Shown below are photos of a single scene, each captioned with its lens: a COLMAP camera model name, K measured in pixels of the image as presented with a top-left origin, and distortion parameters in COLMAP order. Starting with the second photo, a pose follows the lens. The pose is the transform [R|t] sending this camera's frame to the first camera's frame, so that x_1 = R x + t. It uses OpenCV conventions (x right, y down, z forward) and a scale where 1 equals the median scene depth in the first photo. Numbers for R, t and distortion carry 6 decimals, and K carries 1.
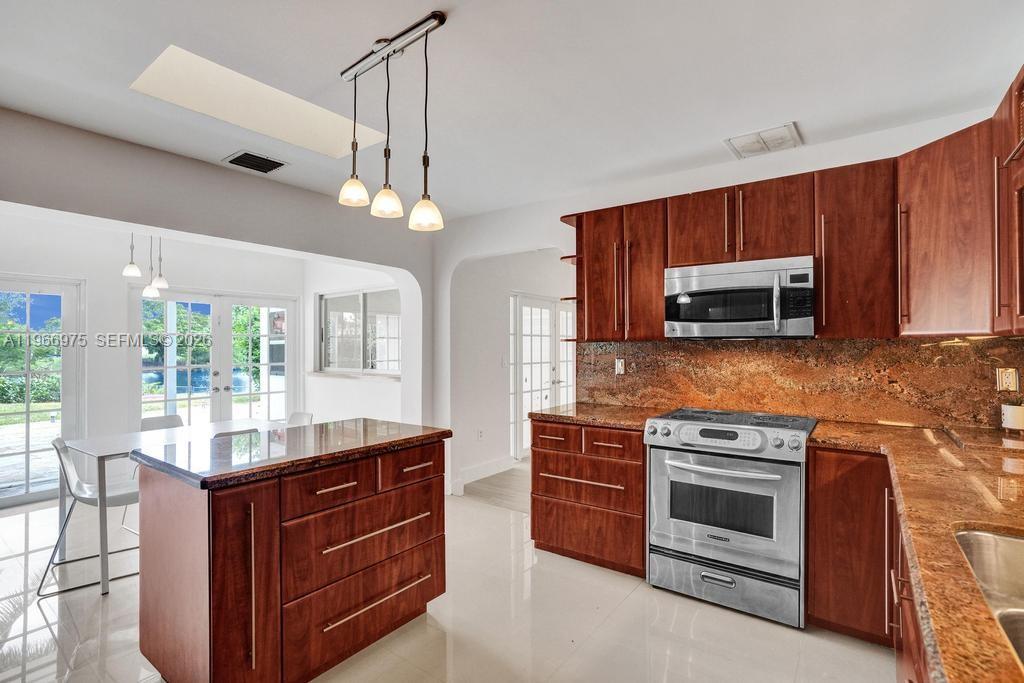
lens RADIAL K [[485.5, 0, 515.6], [0, 485.5, 339.3], [0, 0, 1]] dist [-0.053573, 0.028622]
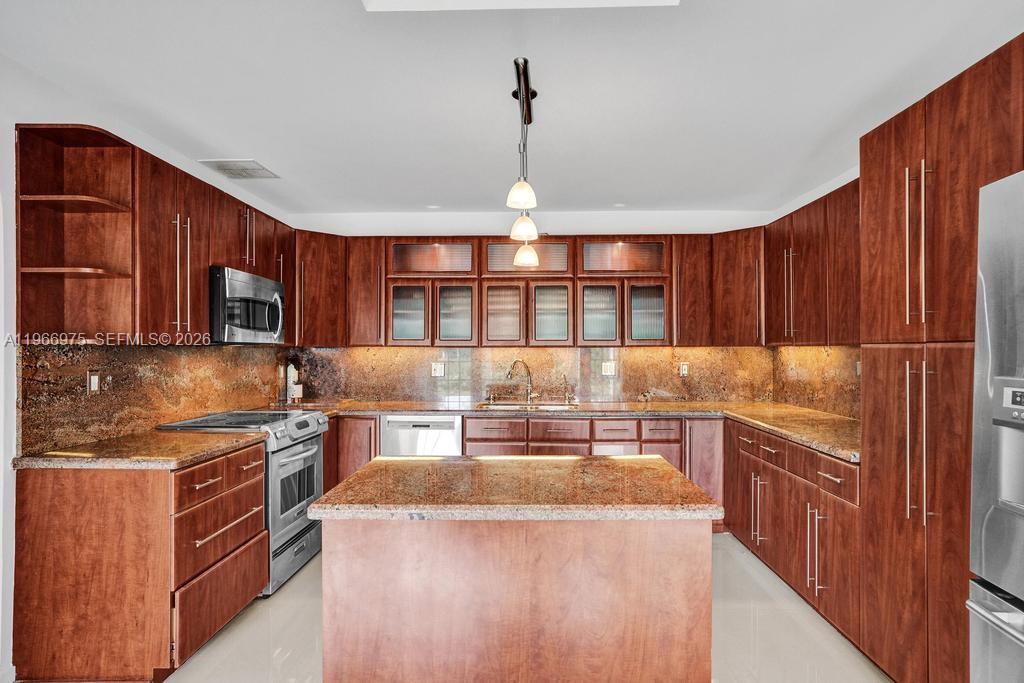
lens RADIAL K [[555.5, 0, 512.1], [0, 555.5, 350.3], [0, 0, 1]] dist [-0.000402, 0.000054]
pose [[-0.559518, 0.004767, 0.828804, -0.776169], [-0.007003, 0.999921, -0.010479, 0.017052], [-0.828788, -0.011667, -0.559441, 1.016934]]
